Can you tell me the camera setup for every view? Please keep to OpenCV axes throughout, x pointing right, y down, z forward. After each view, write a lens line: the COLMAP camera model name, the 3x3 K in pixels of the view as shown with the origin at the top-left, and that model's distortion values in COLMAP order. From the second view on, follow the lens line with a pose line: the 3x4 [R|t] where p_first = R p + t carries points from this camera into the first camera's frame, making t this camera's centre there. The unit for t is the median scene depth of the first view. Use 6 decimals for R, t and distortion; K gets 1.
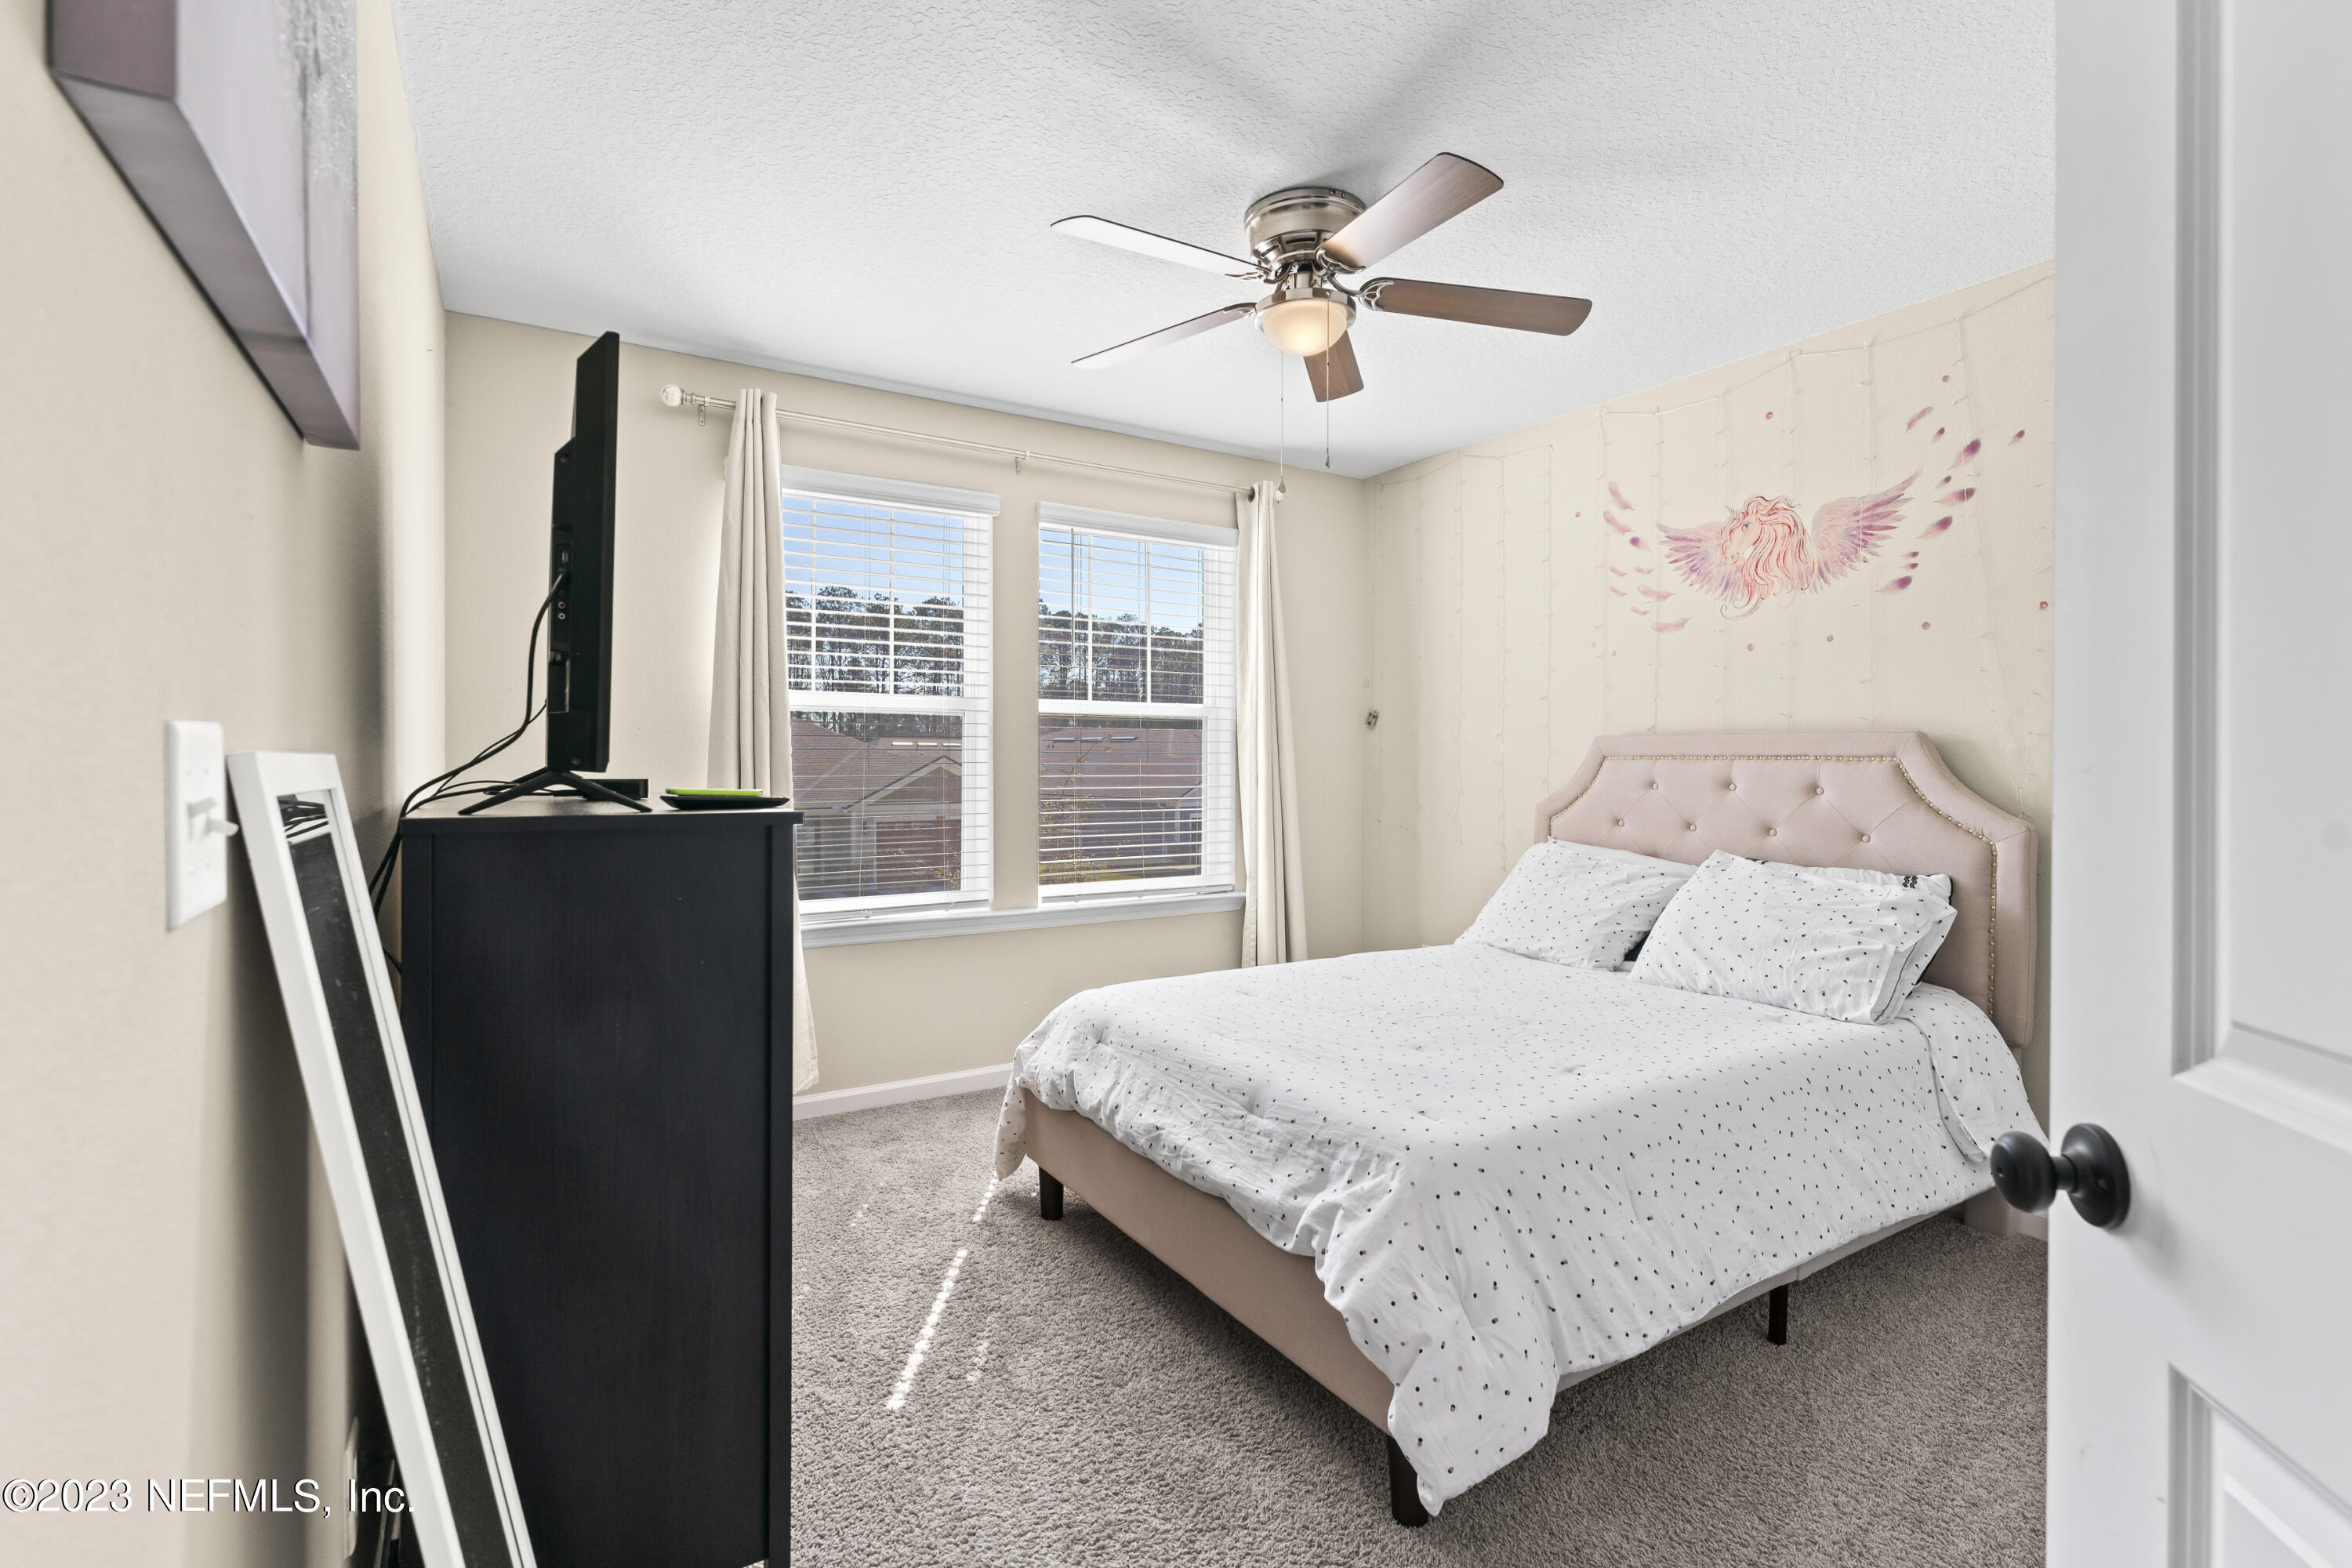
lens RADIAL K [[1085.1, 0, 1180.9], [0, 1085.1, 763.0], [0, 0, 1]] dist [-0.001324, -0.000006]
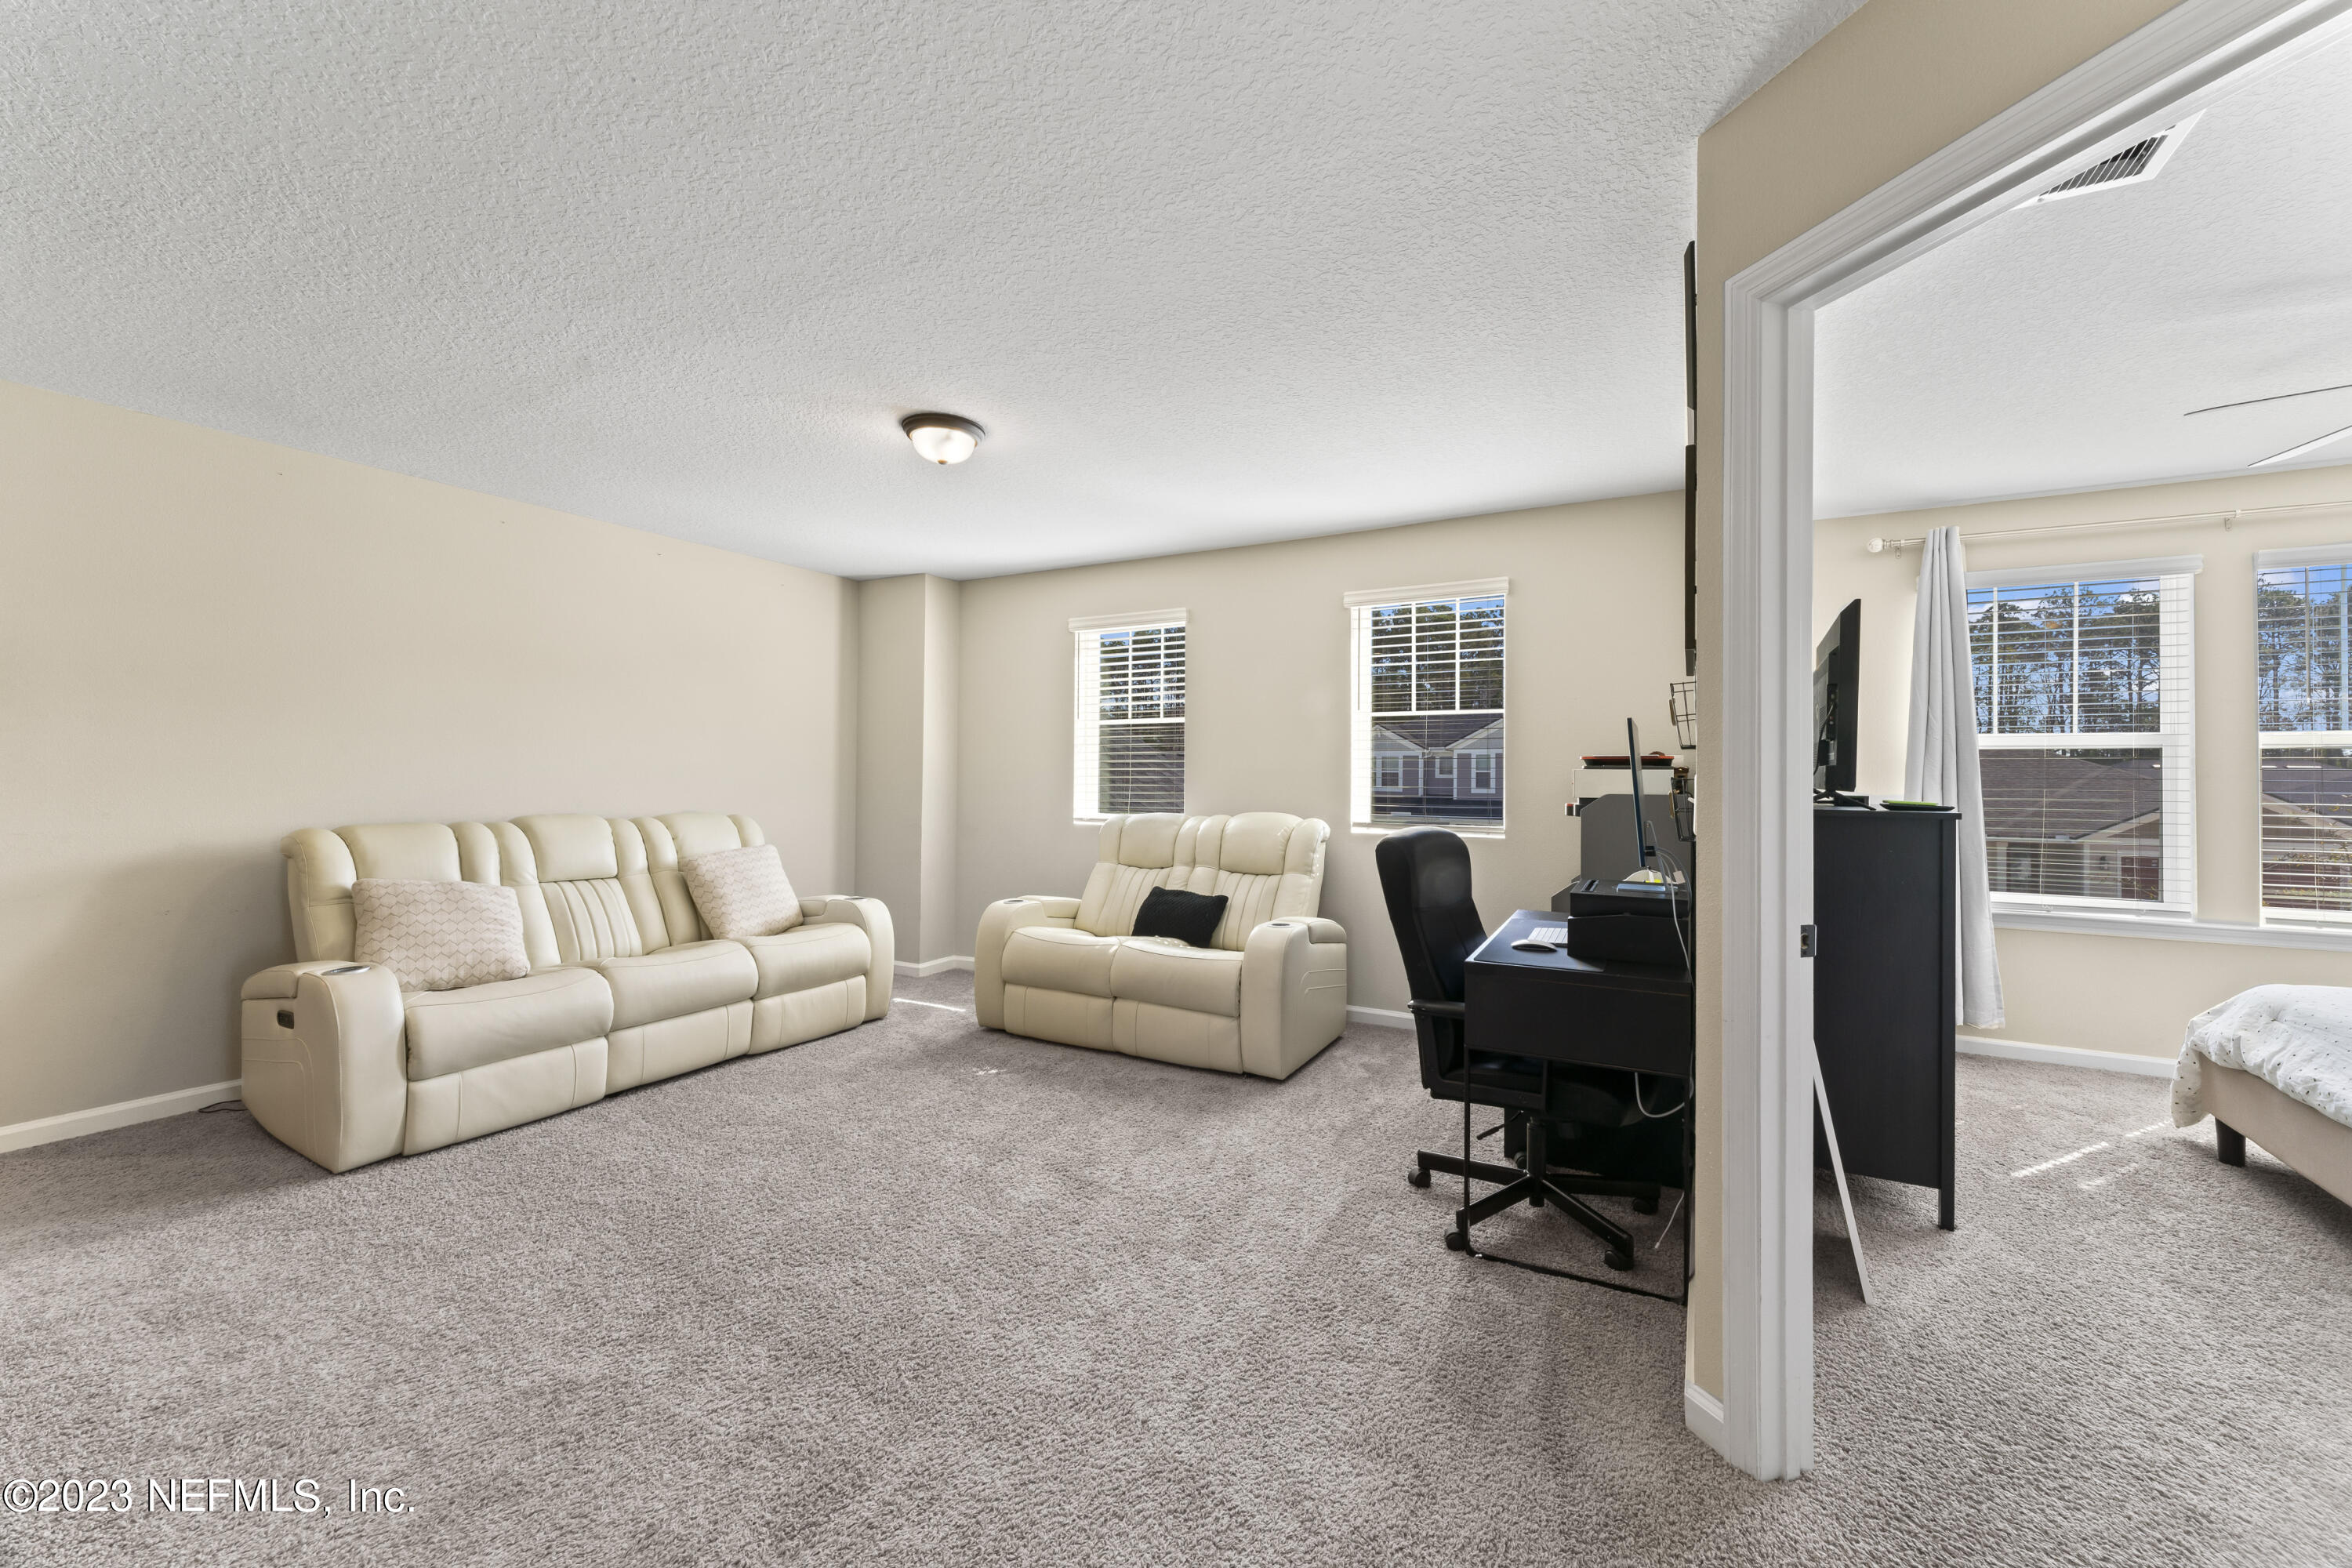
lens RADIAL K [[956.2, 0, 1163.4], [0, 956.2, 767.6], [0, 0, 1]] dist [-0.000268, -0.000366]
pose [[0.481294, -0.007625, -0.876526, 0.204068], [-0.011132, 0.999828, -0.014810, 0.001504], [0.876489, 0.016885, 0.481126, -0.474285]]
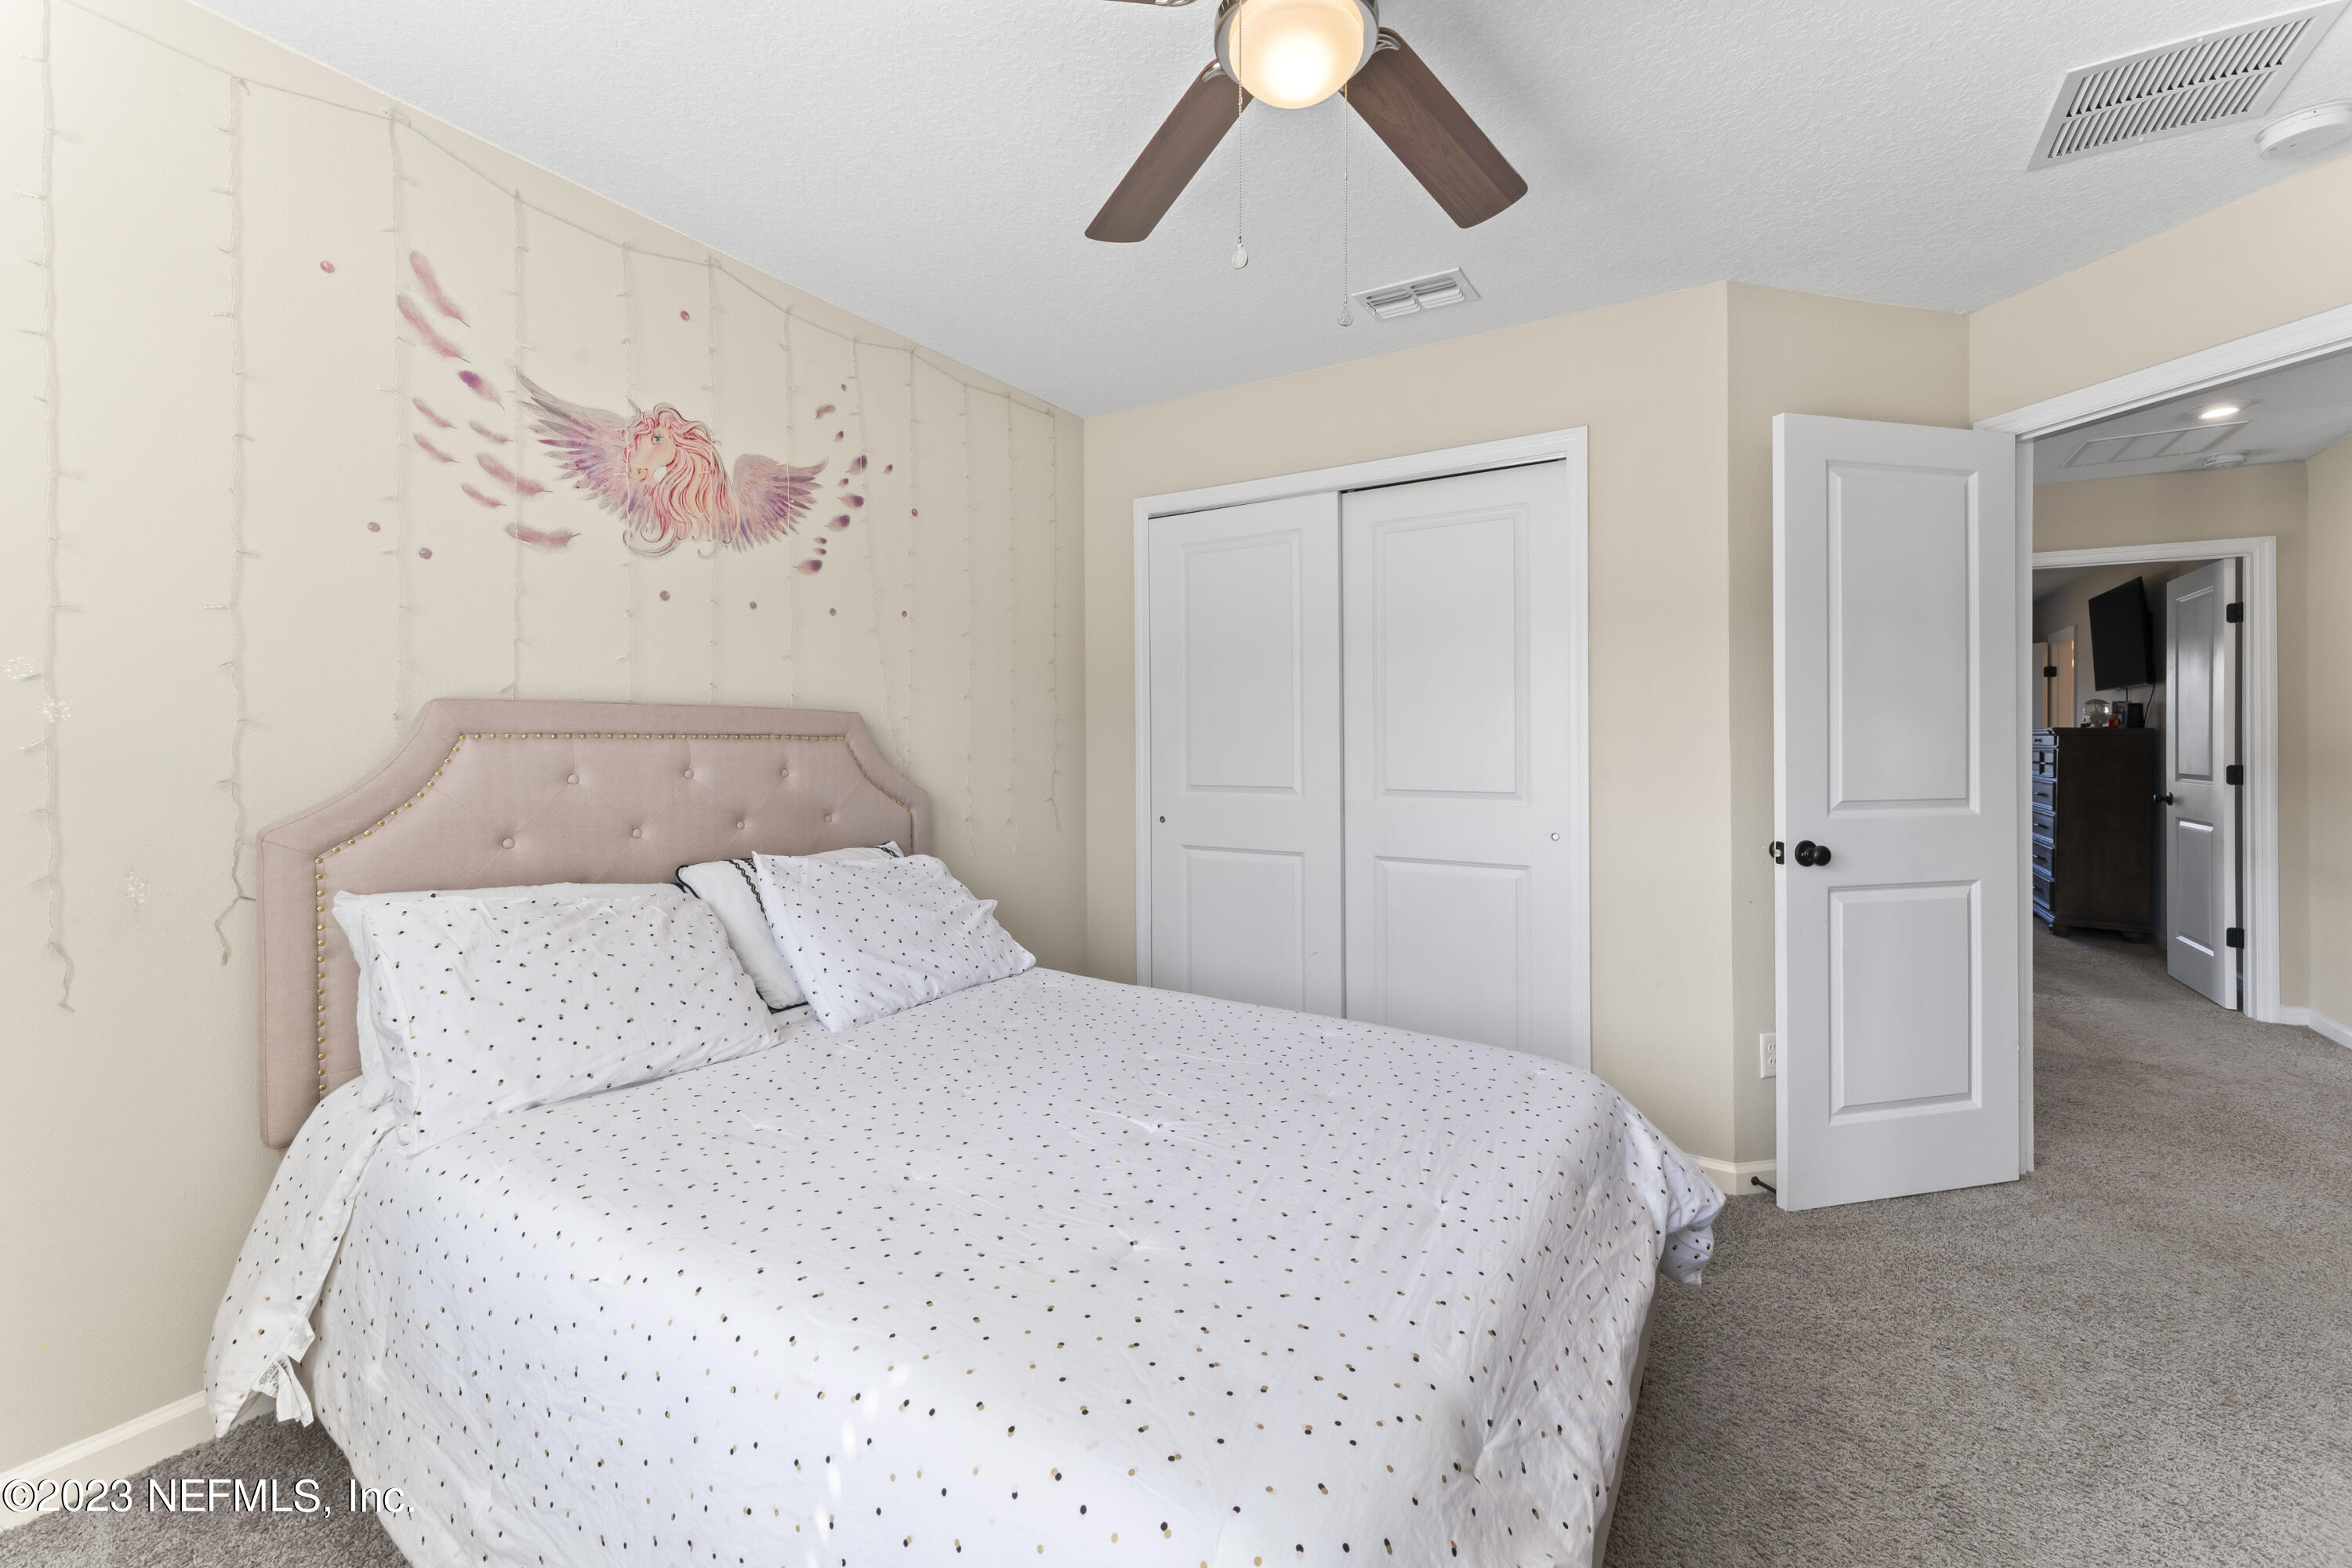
lens RADIAL K [[956.2, 0, 1160.6], [0, 956.2, 745.0], [0, 0, 1]] dist [-0.000268, -0.000366]
pose [[-0.423545, 0.004579, 0.905864, -0.272808], [0.011205, 0.999937, 0.000184, 0.005036], [-0.905806, 0.010228, -0.423569, 1.055958]]
